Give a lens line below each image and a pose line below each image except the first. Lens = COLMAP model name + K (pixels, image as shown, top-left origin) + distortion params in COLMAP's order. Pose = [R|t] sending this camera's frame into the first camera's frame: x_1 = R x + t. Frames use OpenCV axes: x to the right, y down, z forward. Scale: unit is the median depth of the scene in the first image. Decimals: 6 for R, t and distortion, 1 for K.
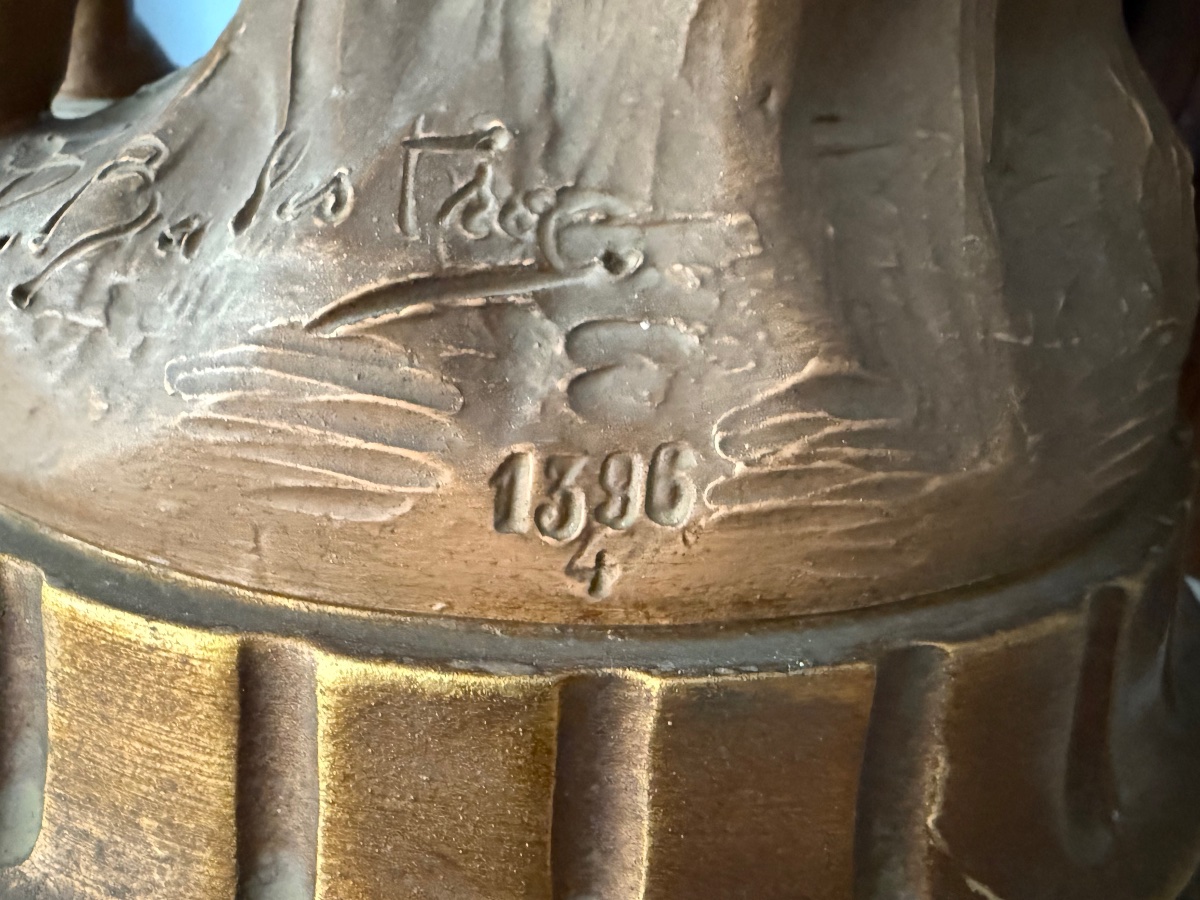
lens RADIAL K [[861.7, 0, 543.2], [0, 861.7, 450.7], [0, 0, 1]] dist [0.000342, -0.002248]
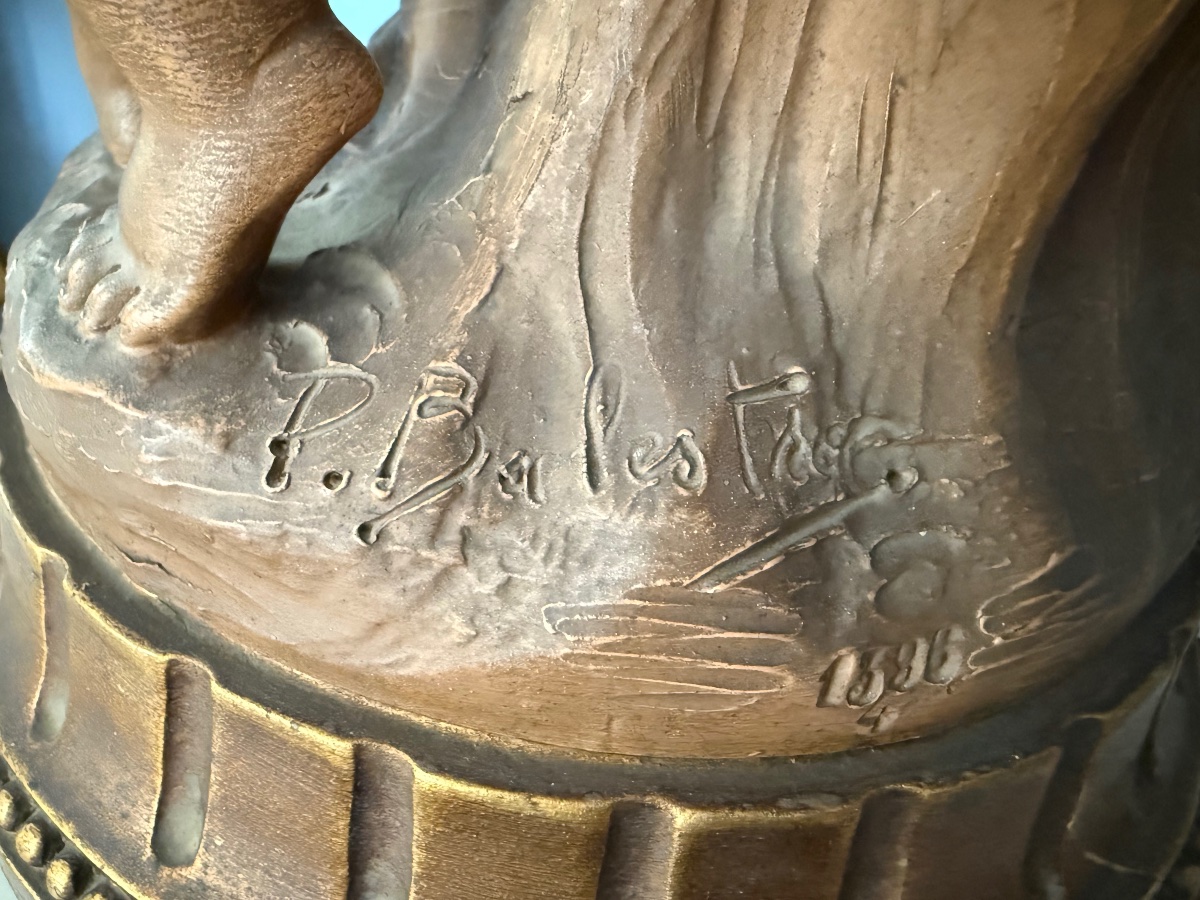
lens RADIAL K [[839.5, 0, 558.7], [0, 839.5, 450.5], [0, 0, 1]] dist [-0.006201, 0.000001]
pose [[0.987388, -0.085991, 0.132932, -0.544634], [0.059749, 0.979944, 0.190107, -0.518494], [-0.146613, -0.179767, 0.972722, -0.071163]]
